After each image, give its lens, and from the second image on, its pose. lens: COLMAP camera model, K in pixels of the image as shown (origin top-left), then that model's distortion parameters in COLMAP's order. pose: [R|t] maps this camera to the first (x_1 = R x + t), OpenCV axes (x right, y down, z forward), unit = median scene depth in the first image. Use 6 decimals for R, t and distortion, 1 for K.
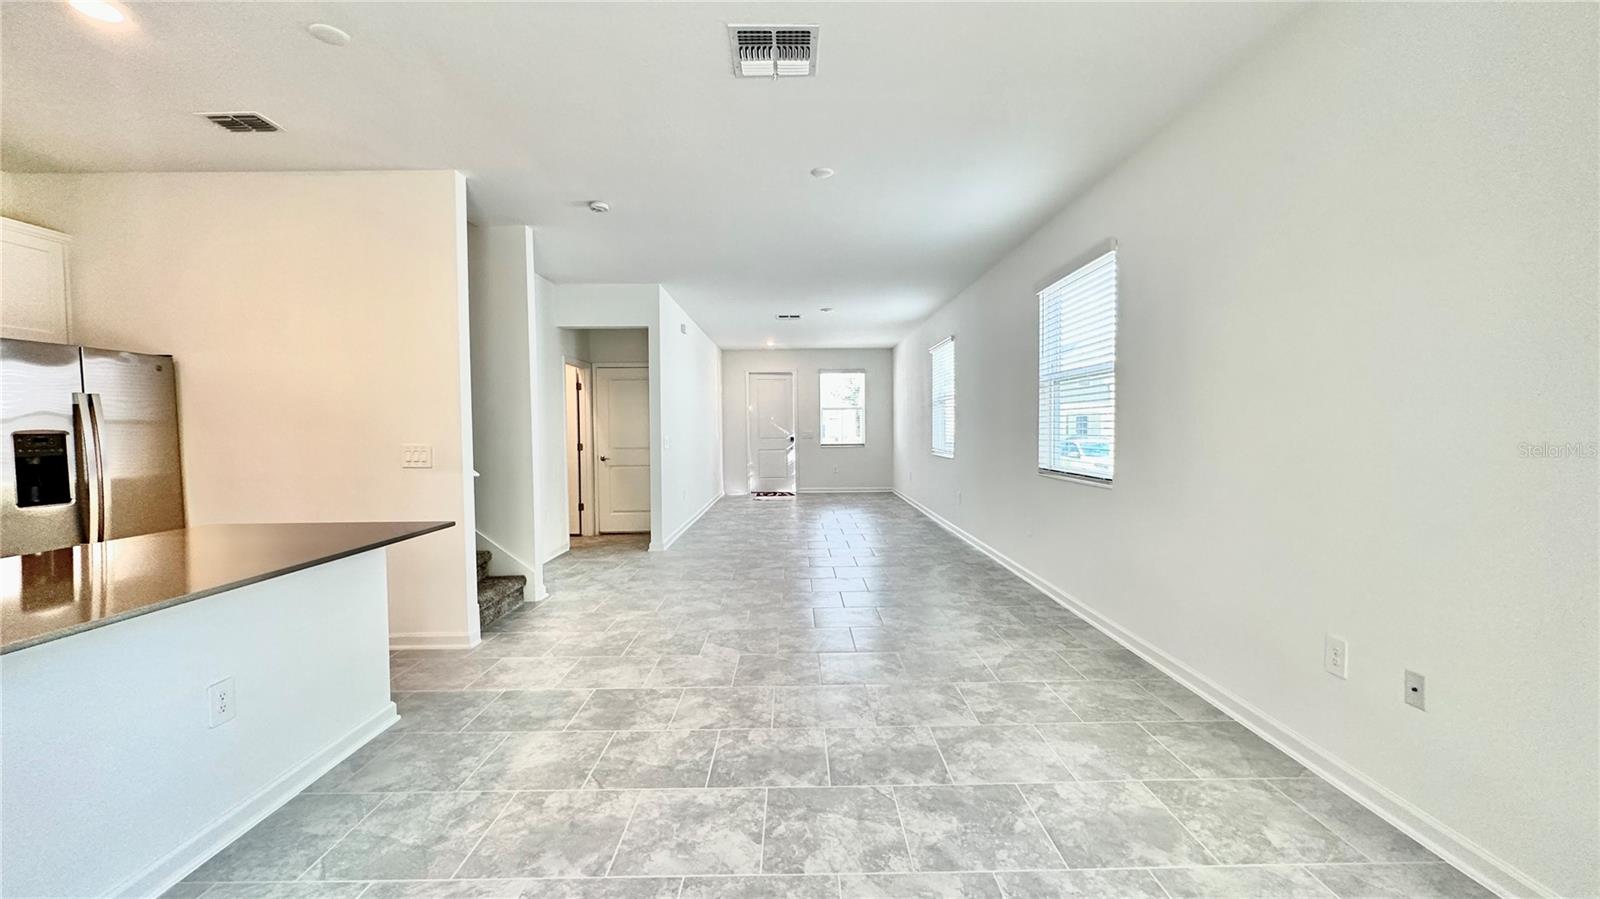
lens RADIAL K [[633.5, 0, 800.0], [0, 633.5, 449.5], [0, 0, 1]] dist [-0.003347, -0.000085]
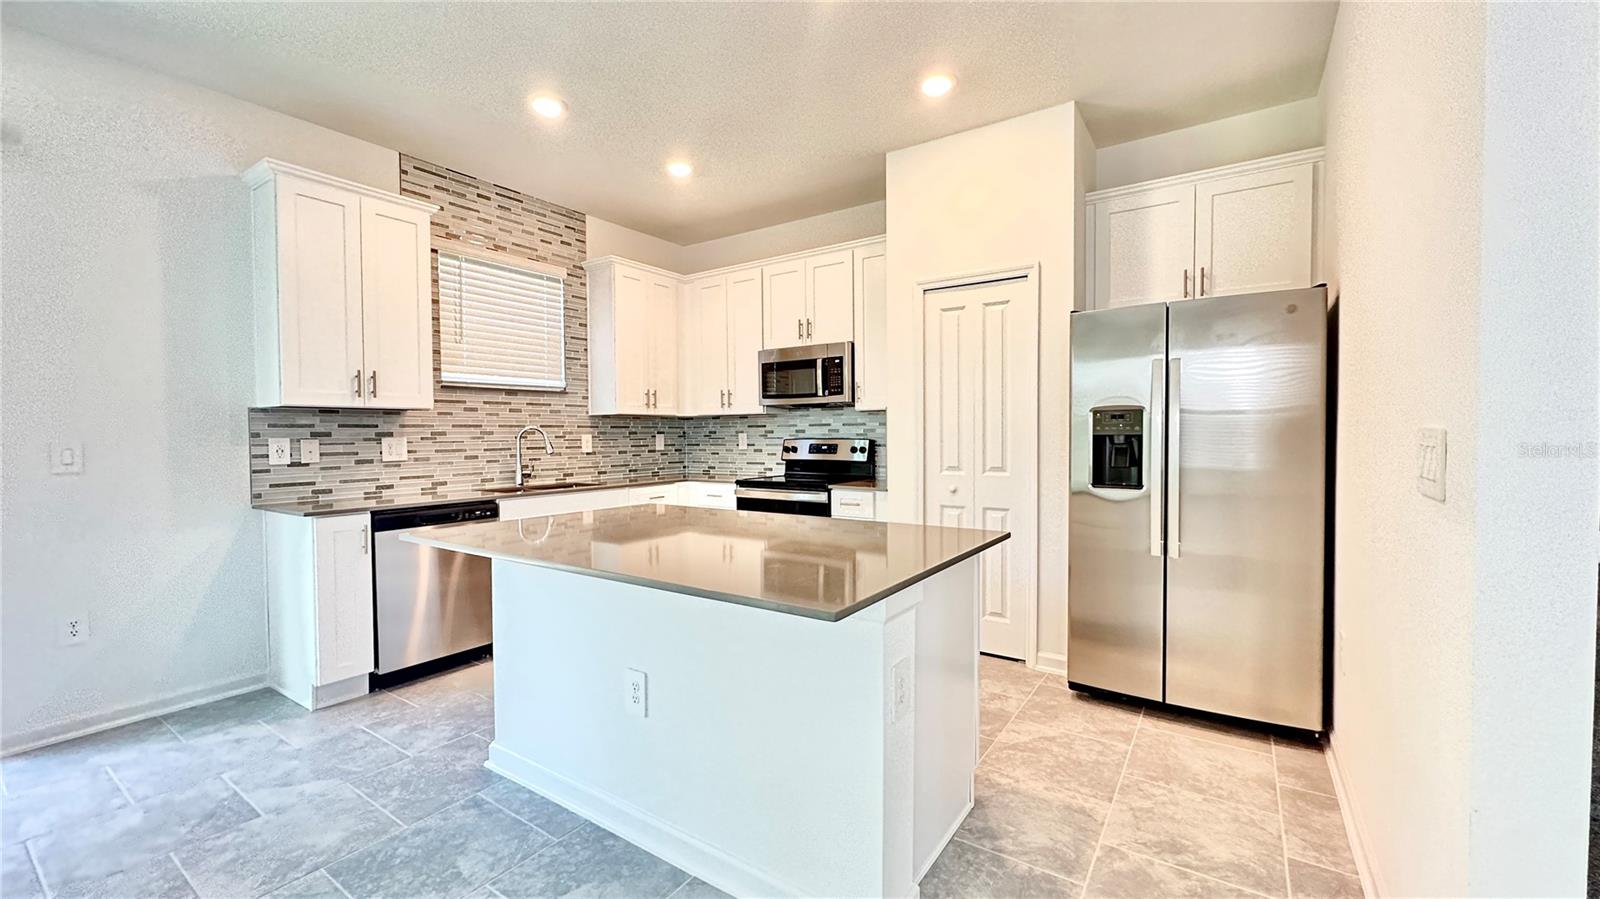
lens RADIAL K [[633.5, 0, 800.0], [0, 633.5, 449.5], [0, 0, 1]] dist [-0.003347, -0.000085]
pose [[-0.575329, 0.040011, -0.816943, -0.180348], [-0.010516, 0.998358, 0.056302, -0.013111], [0.817855, 0.040983, -0.573963, 1.058543]]
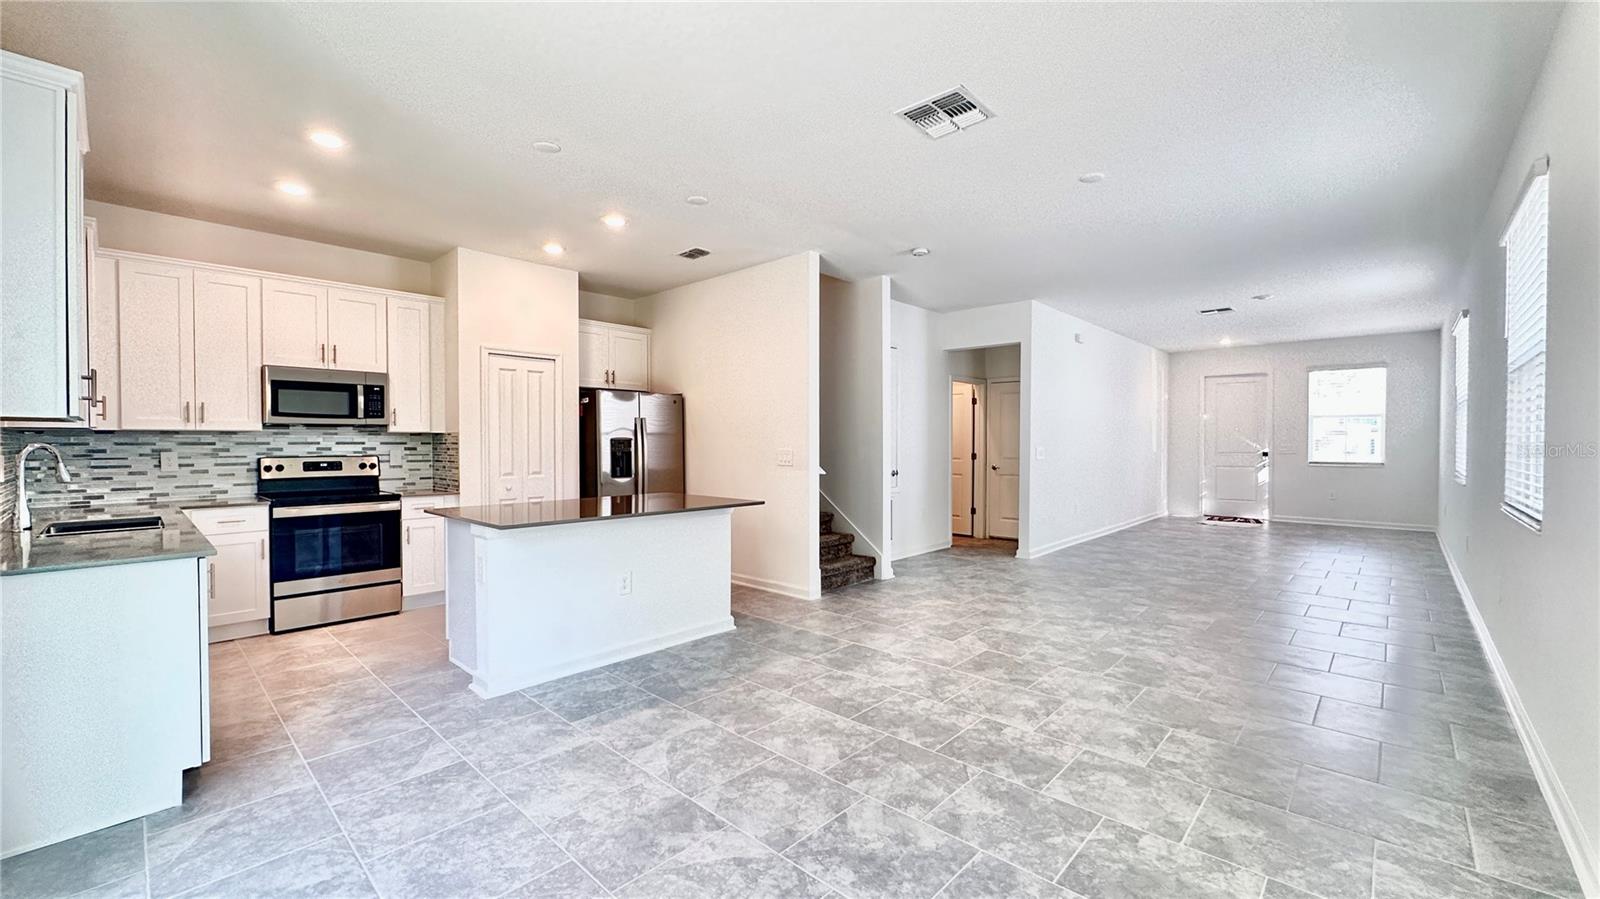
lens RADIAL K [[633.5, 0, 800.0], [0, 633.5, 449.5], [0, 0, 1]] dist [-0.003347, -0.000085]
pose [[0.725000, 0.017260, -0.688532, 0.454196], [-0.029905, 0.999532, -0.006432, 0.001090], [0.688099, 0.025254, 0.725177, -0.006134]]
